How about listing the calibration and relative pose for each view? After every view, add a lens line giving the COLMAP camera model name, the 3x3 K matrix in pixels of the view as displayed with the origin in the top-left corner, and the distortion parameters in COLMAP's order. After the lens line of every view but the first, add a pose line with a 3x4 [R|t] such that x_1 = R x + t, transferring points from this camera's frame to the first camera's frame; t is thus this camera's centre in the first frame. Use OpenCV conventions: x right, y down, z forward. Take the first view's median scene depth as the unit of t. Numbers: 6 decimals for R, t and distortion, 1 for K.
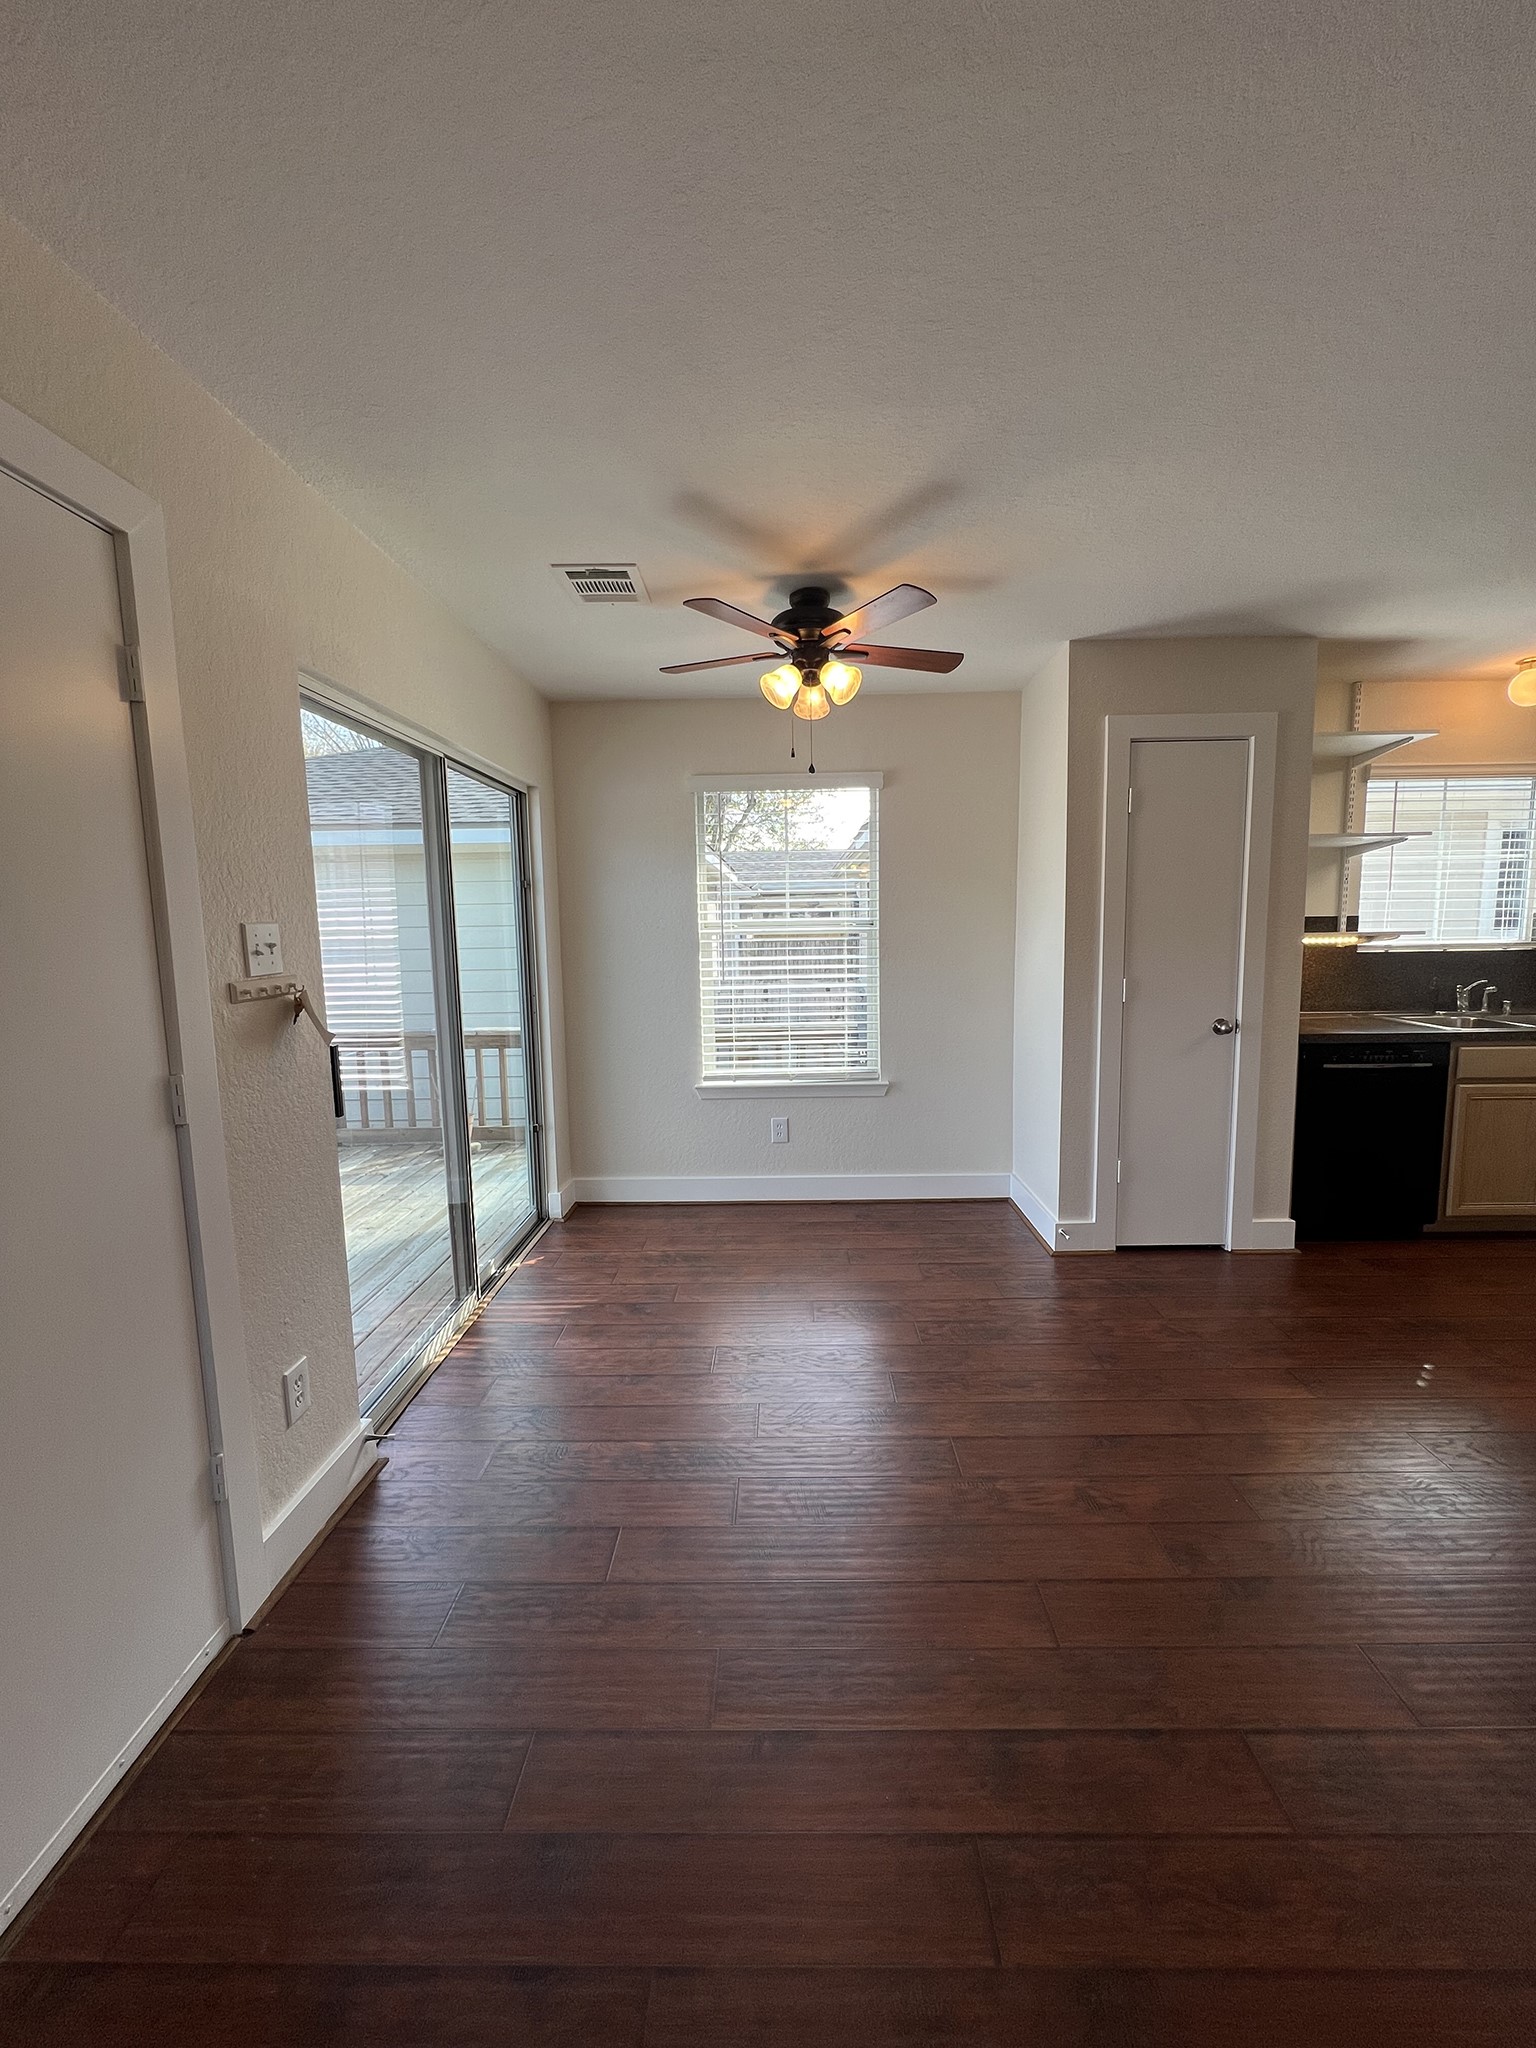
lens RADIAL K [[826.6, 0, 769.0], [0, 826.6, 1017.4], [0, 0, 1]] dist [0.000309, 0.000268]
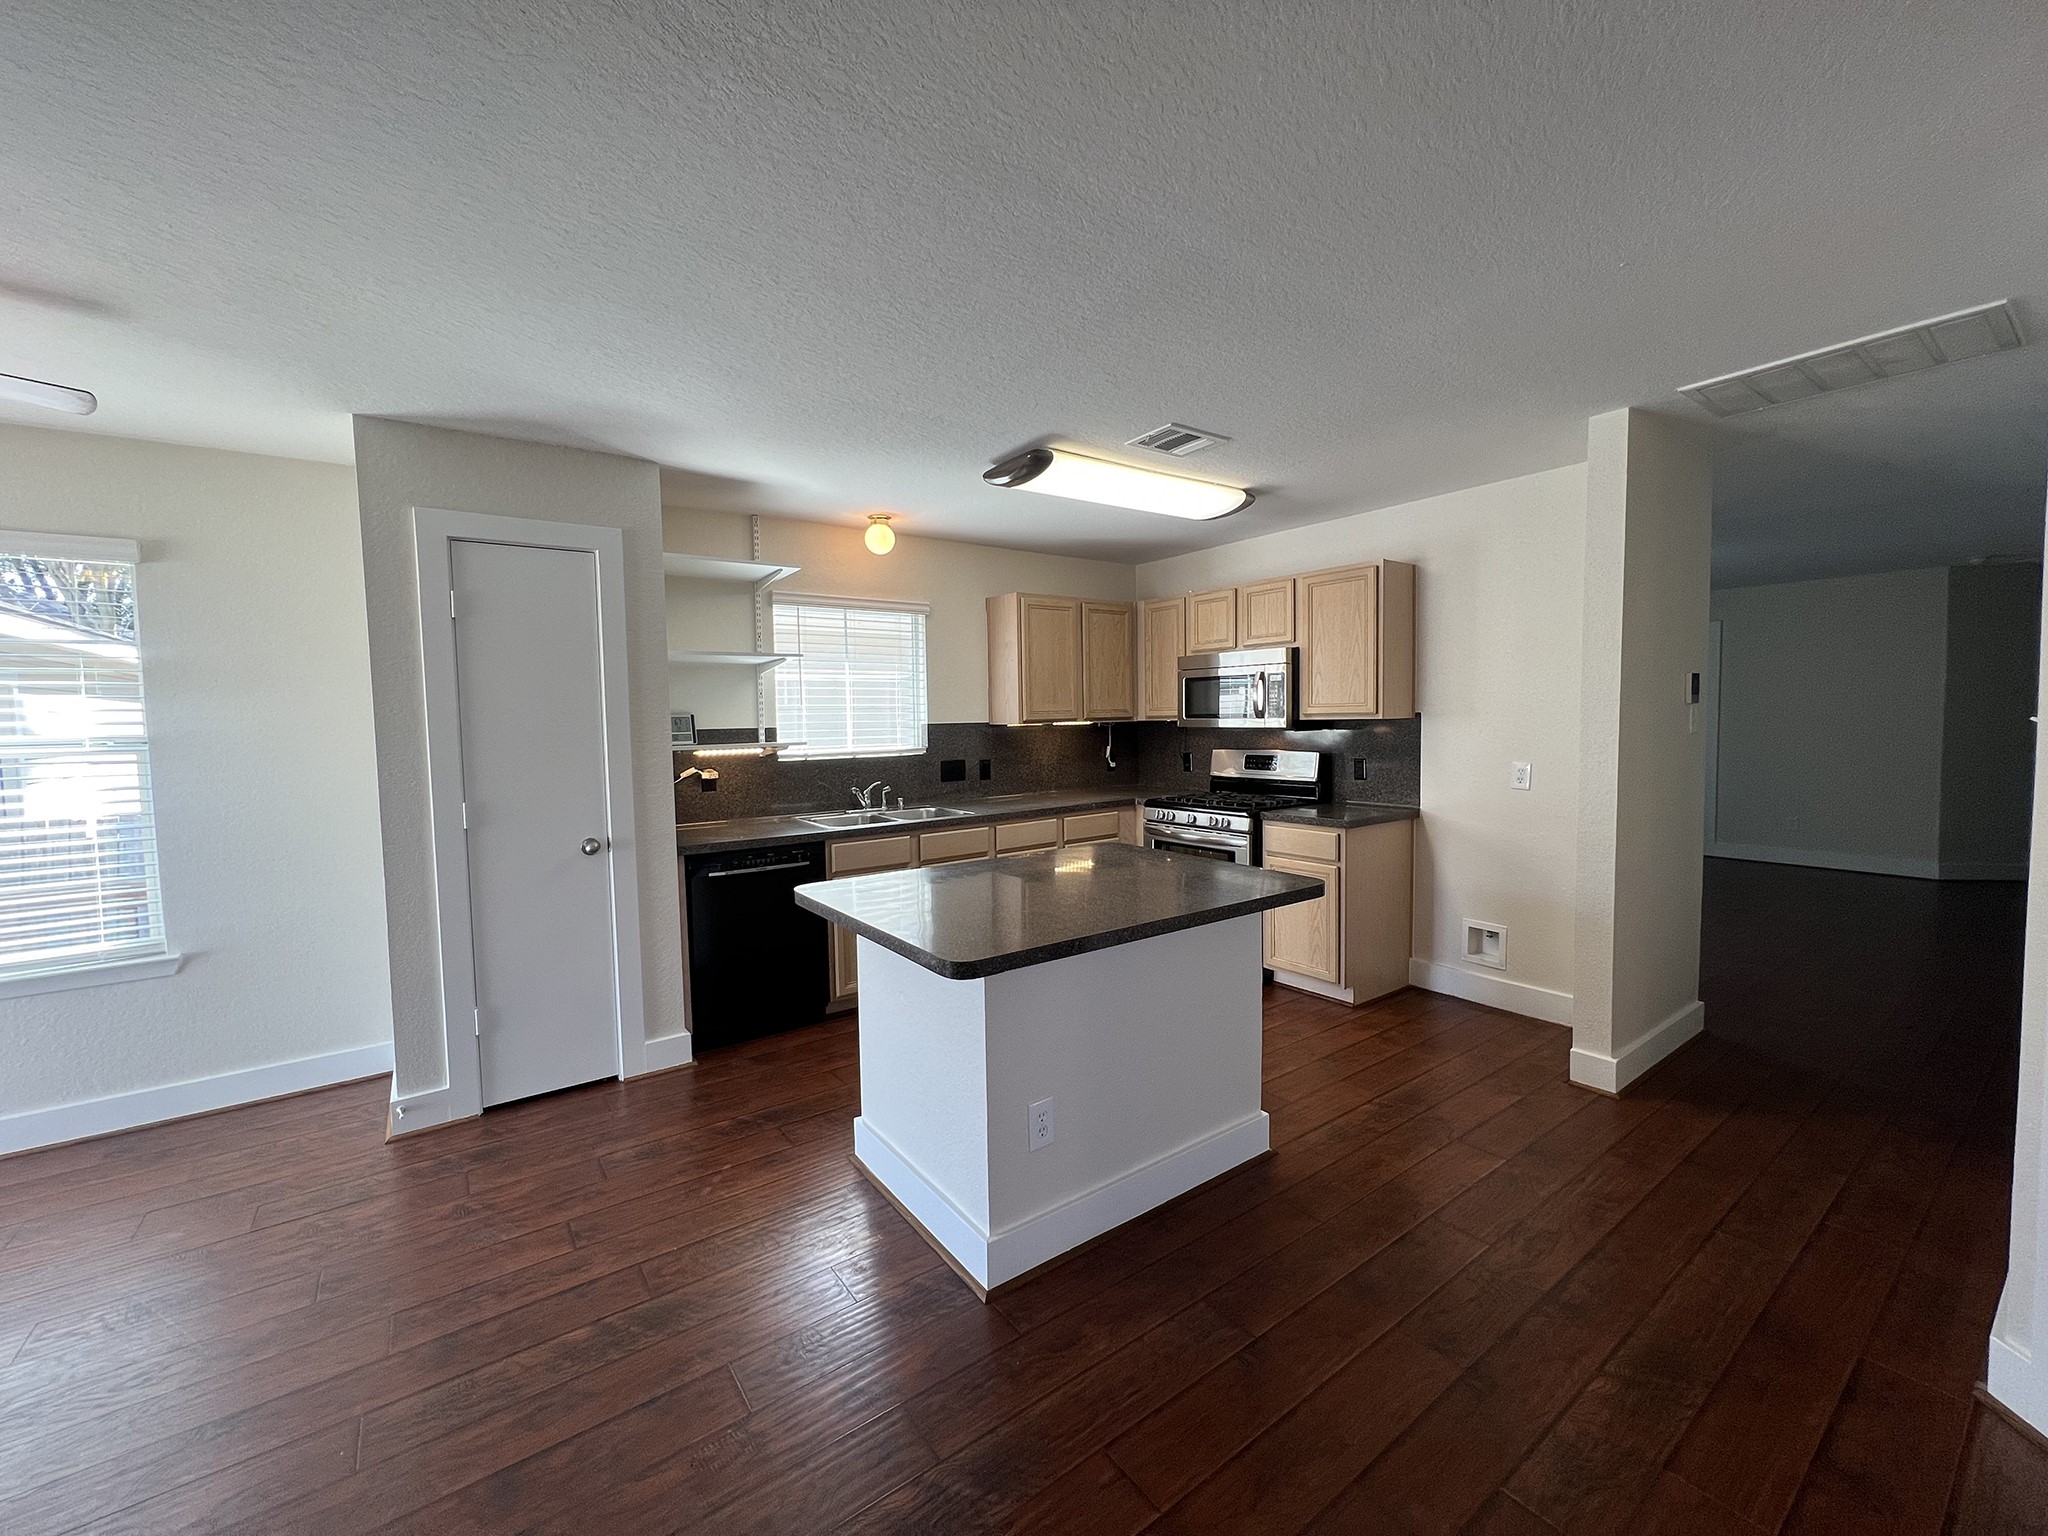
lens RADIAL K [[826.6, 0, 1018.1], [0, 826.6, 761.8], [0, 0, 1]] dist [0.000309, 0.000268]
pose [[0.801366, -0.031645, 0.597337, 0.348961], [0.072323, 0.996400, -0.044241, -0.007928], [-0.593786, 0.078655, 0.800769, -0.059770]]
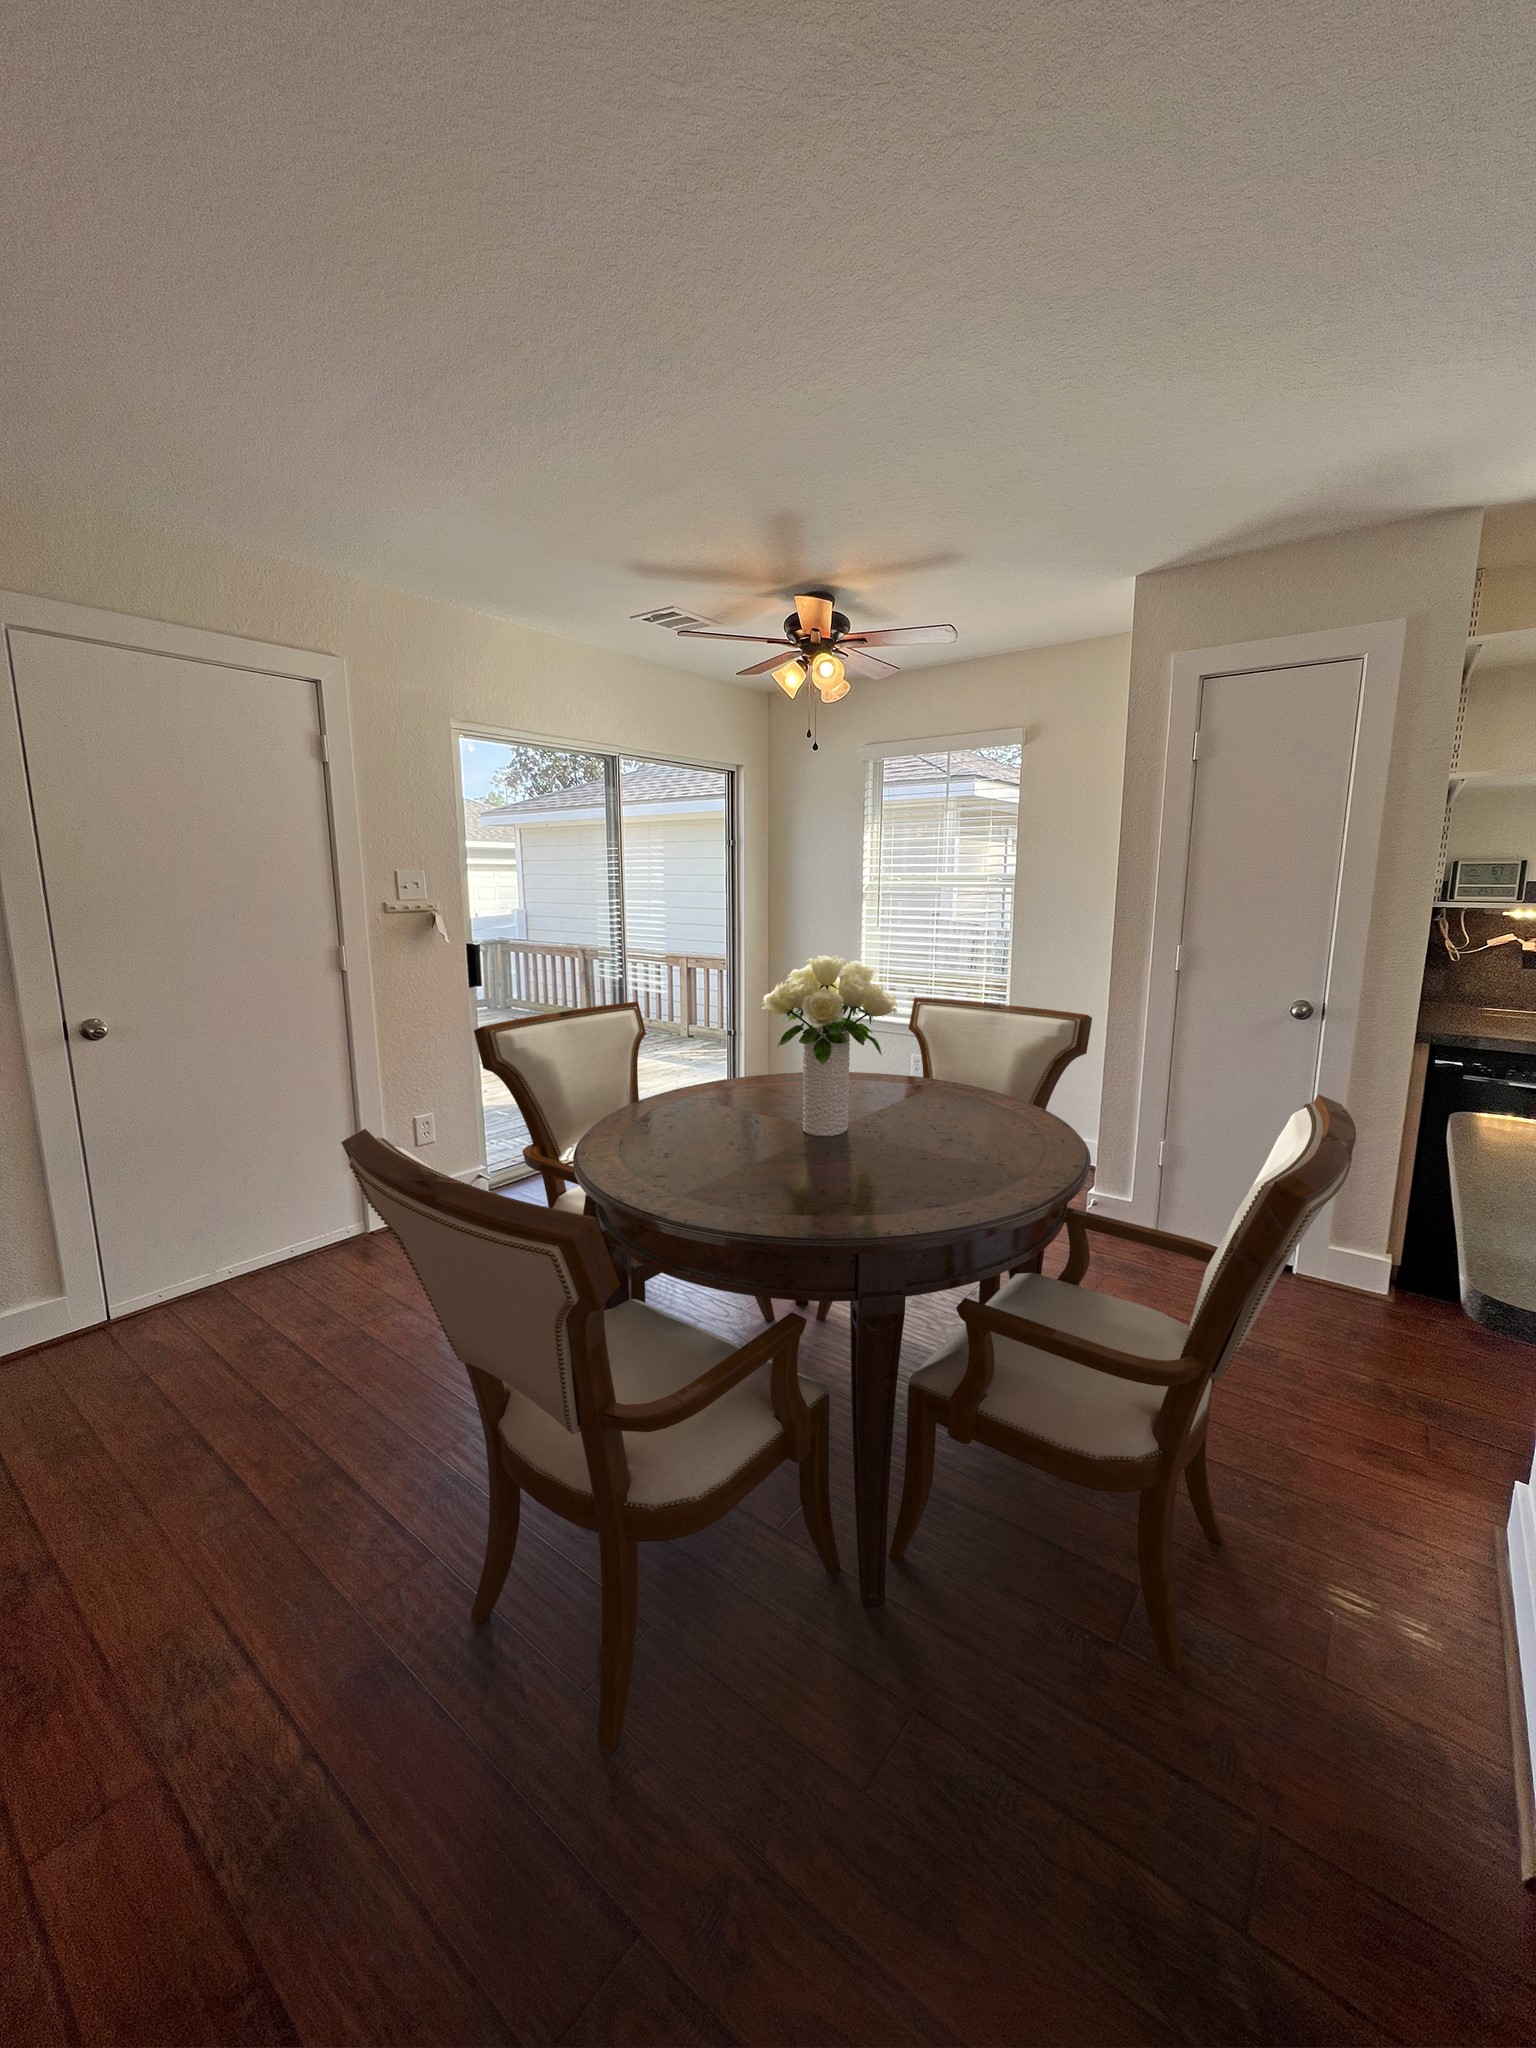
lens RADIAL K [[819.4, 0, 769.1], [0, 819.4, 1017.8], [0, 0, 1]] dist [-0.001310, 0.000707]
pose [[0.797554, 0.120126, -0.591166, 0.564997], [-0.083289, 0.992515, 0.089314, -0.009625], [0.597470, -0.021995, 0.801590, 0.004221]]
